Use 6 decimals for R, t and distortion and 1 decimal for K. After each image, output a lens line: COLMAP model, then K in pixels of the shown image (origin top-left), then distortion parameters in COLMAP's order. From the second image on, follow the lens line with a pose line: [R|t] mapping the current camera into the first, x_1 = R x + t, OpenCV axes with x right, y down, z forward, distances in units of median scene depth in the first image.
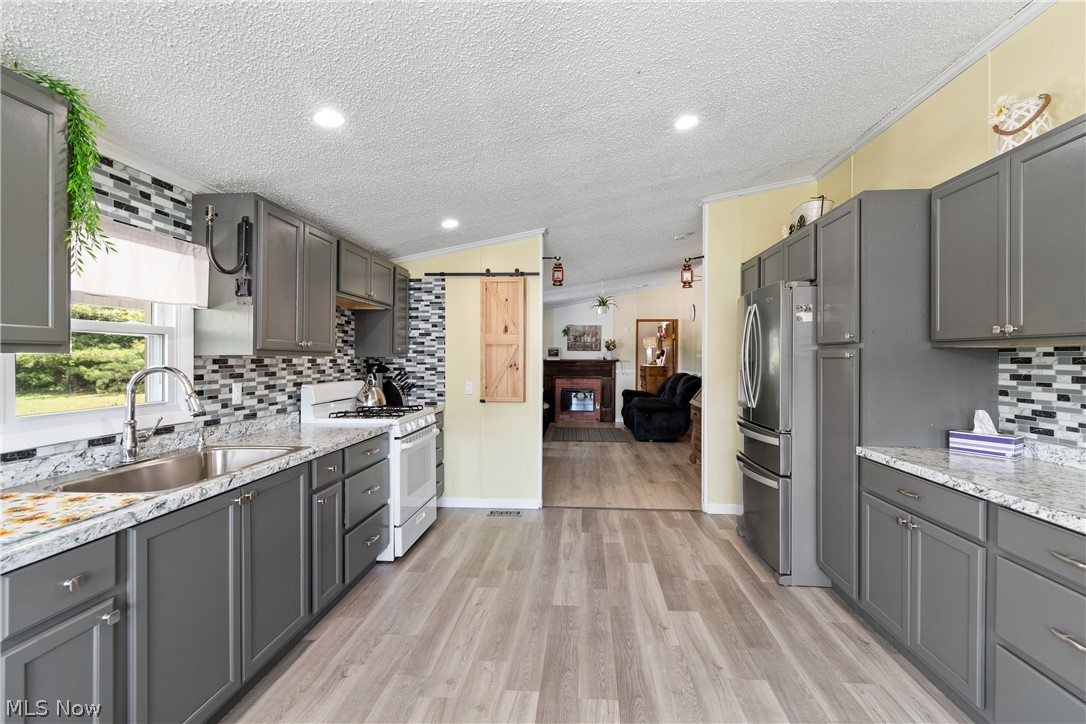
lens RADIAL K [[489.7, 0, 548.5], [0, 489.7, 362.0], [0, 0, 1]] dist [0.000943, 0.001559]
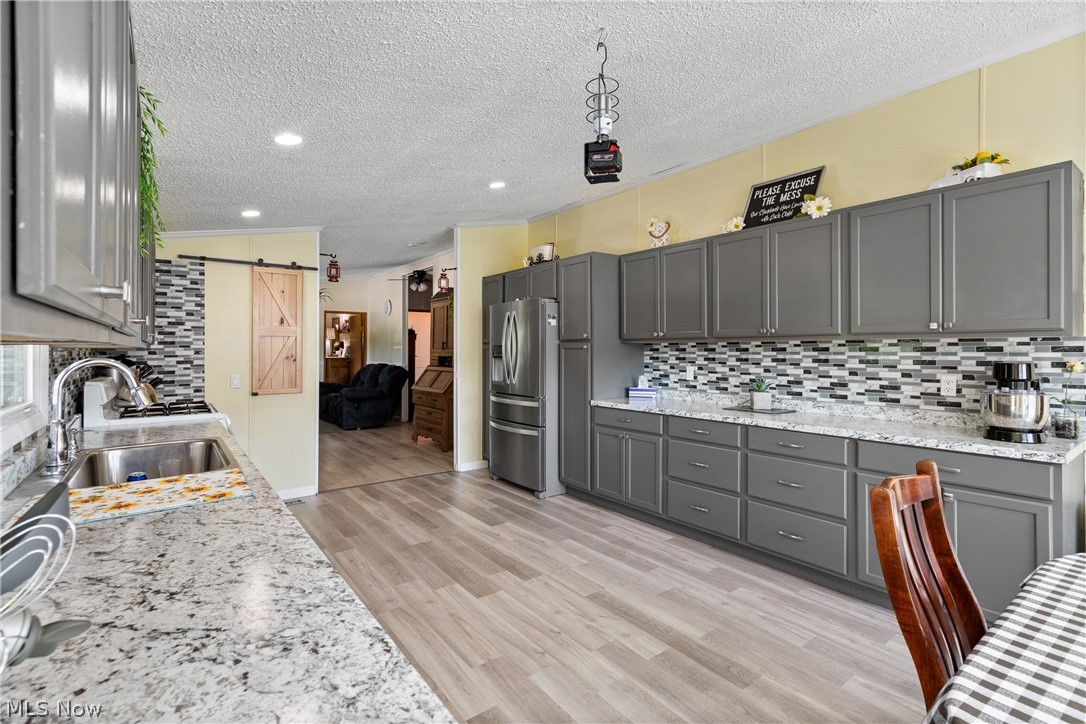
lens RADIAL K [[489.7, 0, 542.1], [0, 489.7, 353.3], [0, 0, 1]] dist [0.000943, 0.001559]
pose [[0.768287, -0.008235, 0.640053, -0.387459], [0.008574, 0.999960, 0.002573, 0.001682], [-0.640048, 0.003511, 0.768327, -0.134096]]
